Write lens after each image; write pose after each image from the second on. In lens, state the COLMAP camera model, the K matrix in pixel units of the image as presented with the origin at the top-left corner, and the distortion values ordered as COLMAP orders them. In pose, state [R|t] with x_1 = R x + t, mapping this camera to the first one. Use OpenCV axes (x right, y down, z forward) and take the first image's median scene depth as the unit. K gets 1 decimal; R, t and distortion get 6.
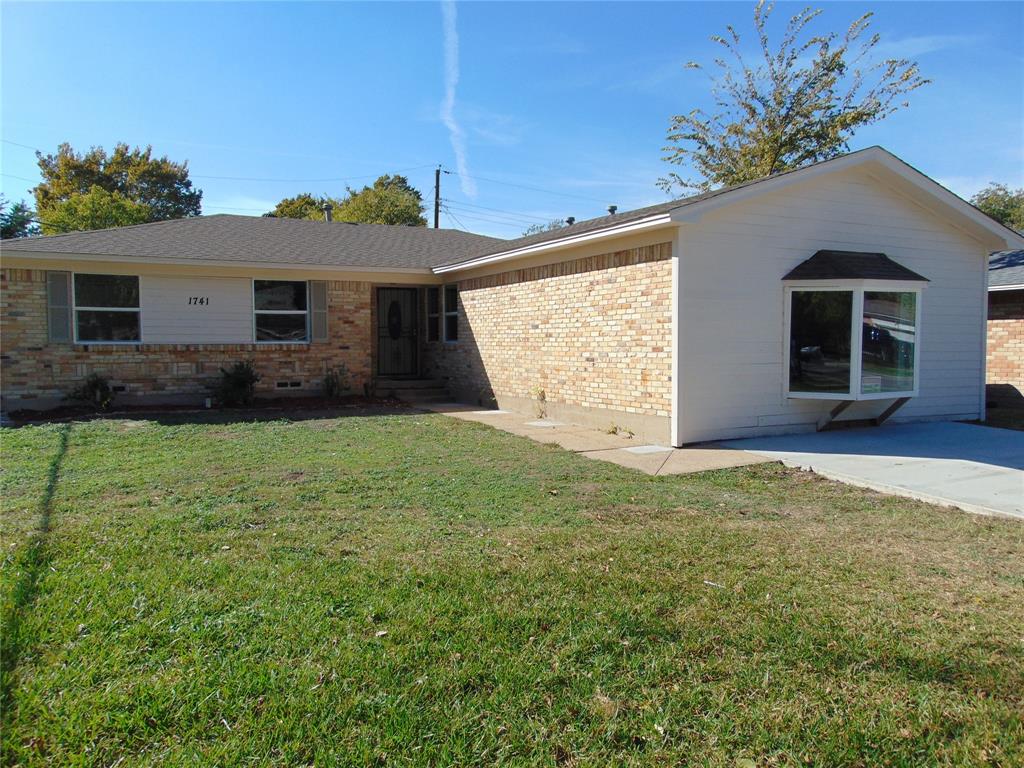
lens RADIAL K [[766.5, 0, 511.5], [0, 766.5, 384.4], [0, 0, 1]] dist [-0.027029, 0.068197]
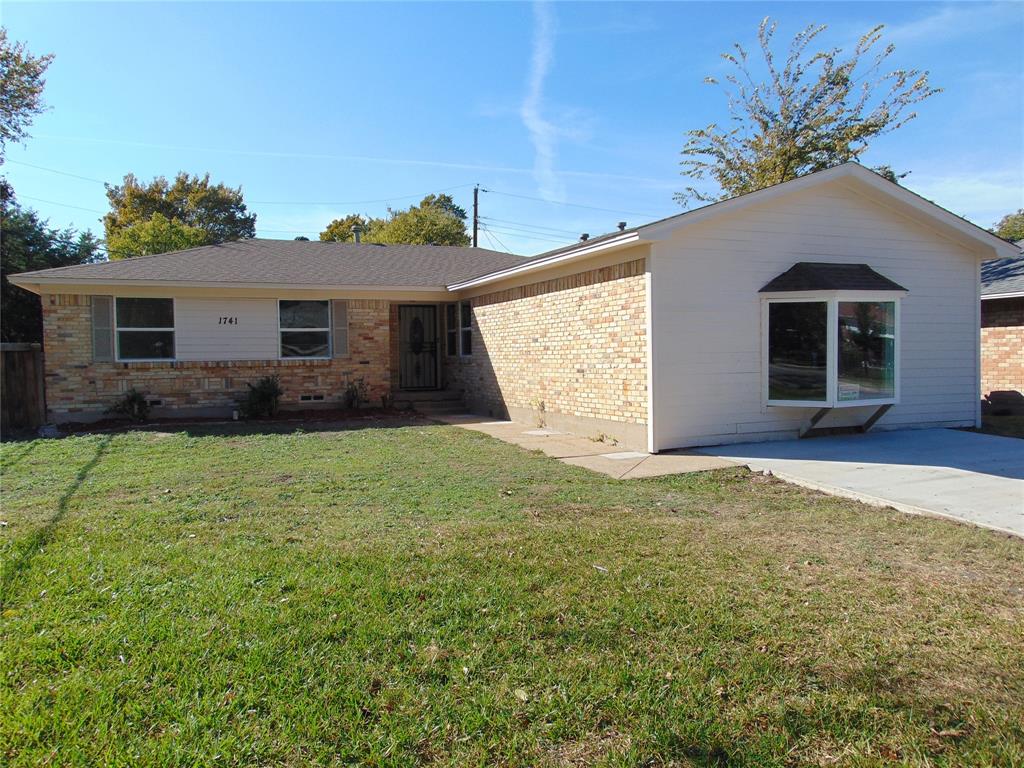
lens RADIAL K [[766.5, 0, 511.5], [0, 766.5, 383.6], [0, 0, 1]] dist [-0.027029, 0.068197]
pose [[0.997170, -0.009431, -0.074585, 0.069016], [0.008004, 0.999780, -0.019411, 0.003602], [0.074751, 0.018759, 0.997026, -0.042067]]
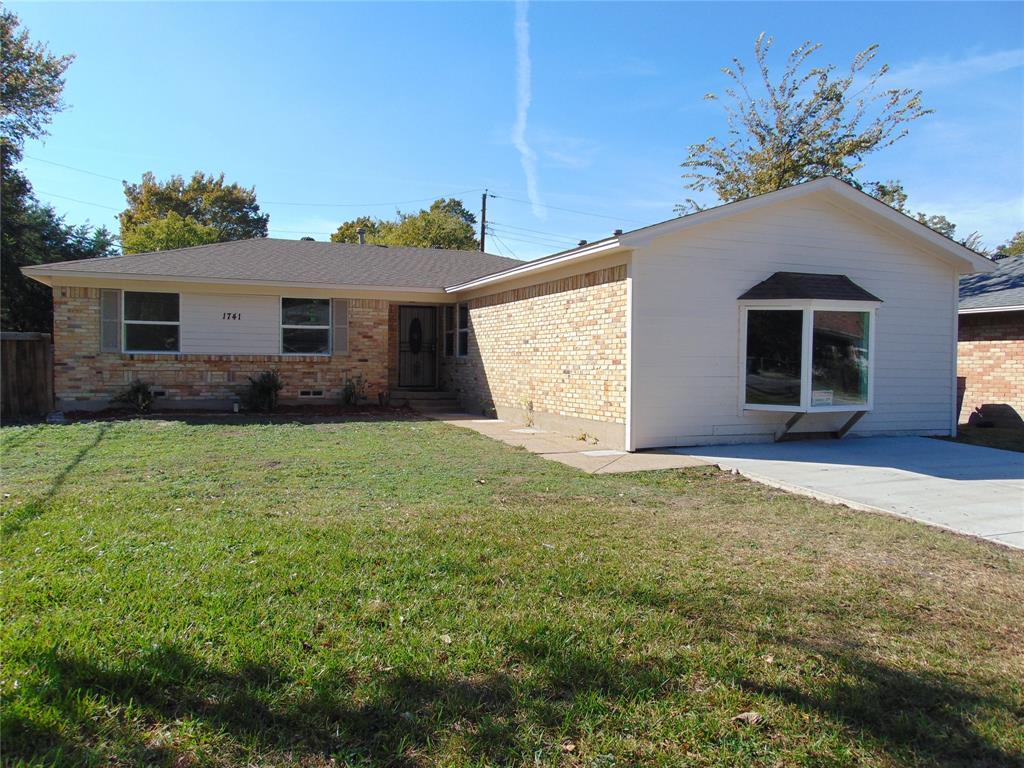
lens RADIAL K [[766.5, 0, 512.0], [0, 766.5, 384.4], [0, 0, 1]] dist [-0.027029, 0.068197]
pose [[0.996102, 0.015227, -0.086883, 0.096170], [-0.017541, 0.999510, -0.025935, 0.011758], [0.086445, 0.027358, 0.995881, -0.070027]]
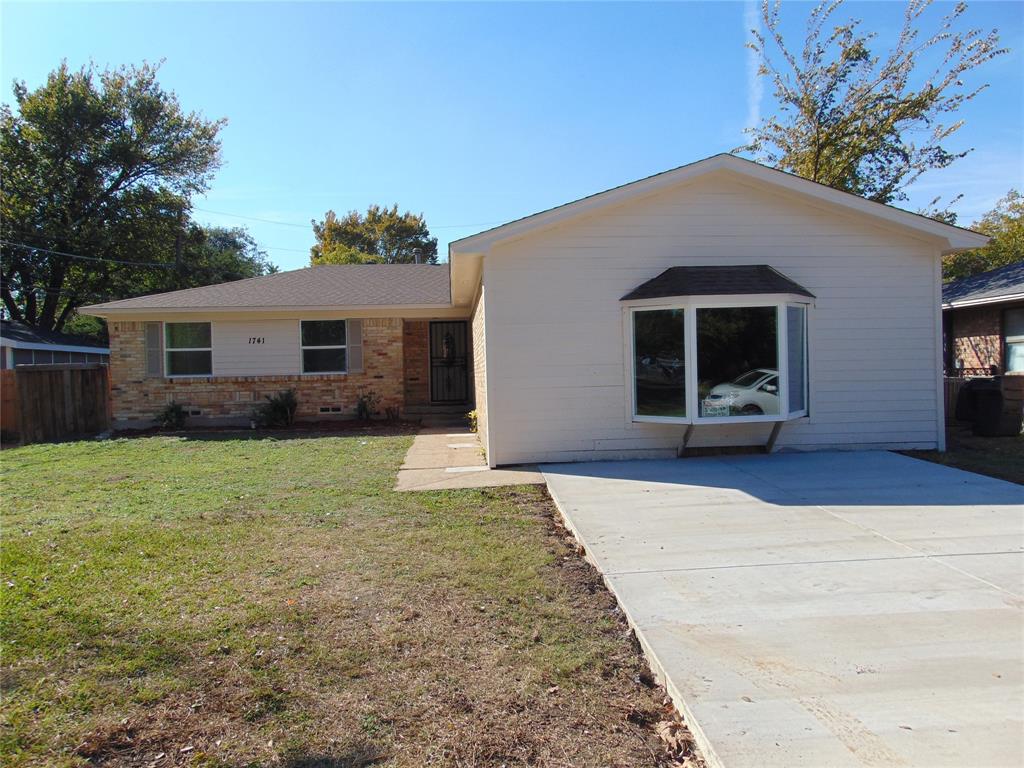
lens RADIAL K [[766.5, 0, 513.7], [0, 766.5, 382.5], [0, 0, 1]] dist [-0.027029, 0.068197]
pose [[0.926428, -0.014185, -0.376205, 0.431214], [-0.000466, 0.999246, -0.038825, 0.004393], [0.376472, 0.036144, 0.925723, 0.033093]]
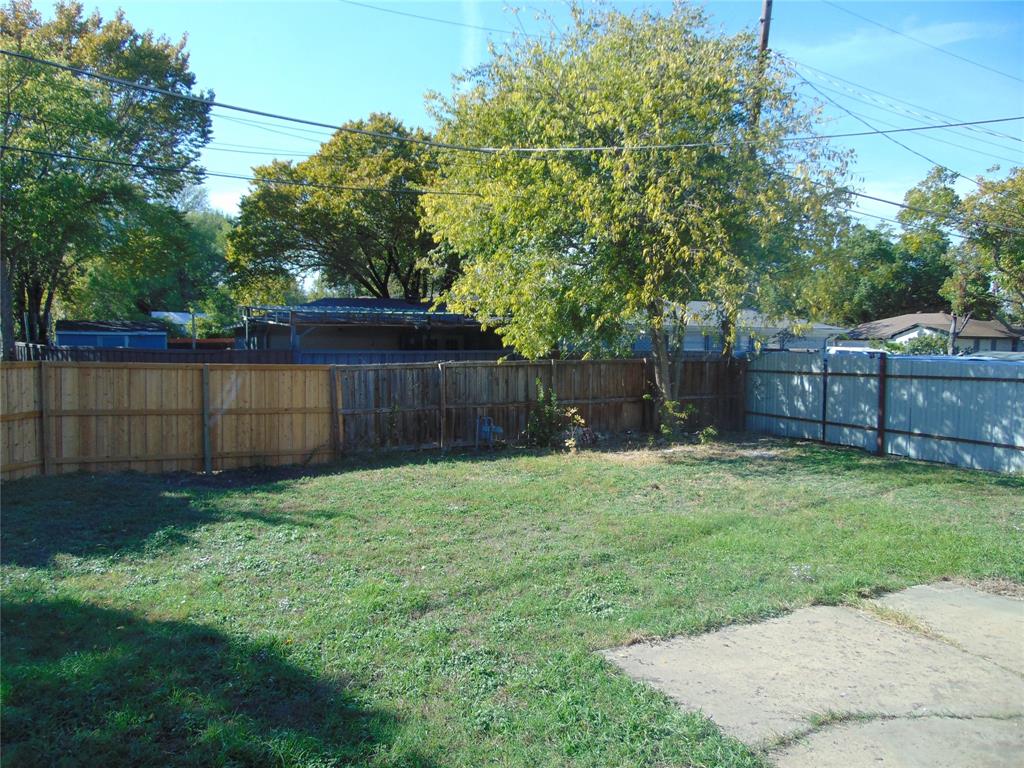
lens RADIAL K [[766.5, 0, 516.5], [0, 766.5, 382.9], [0, 0, 1]] dist [-0.027029, 0.068197]
pose [[0.999951, 0.008099, -0.005777, -0.617275], [-0.008194, 0.999826, -0.016739, -0.096100], [0.005641, 0.016785, 0.999843, 1.545711]]
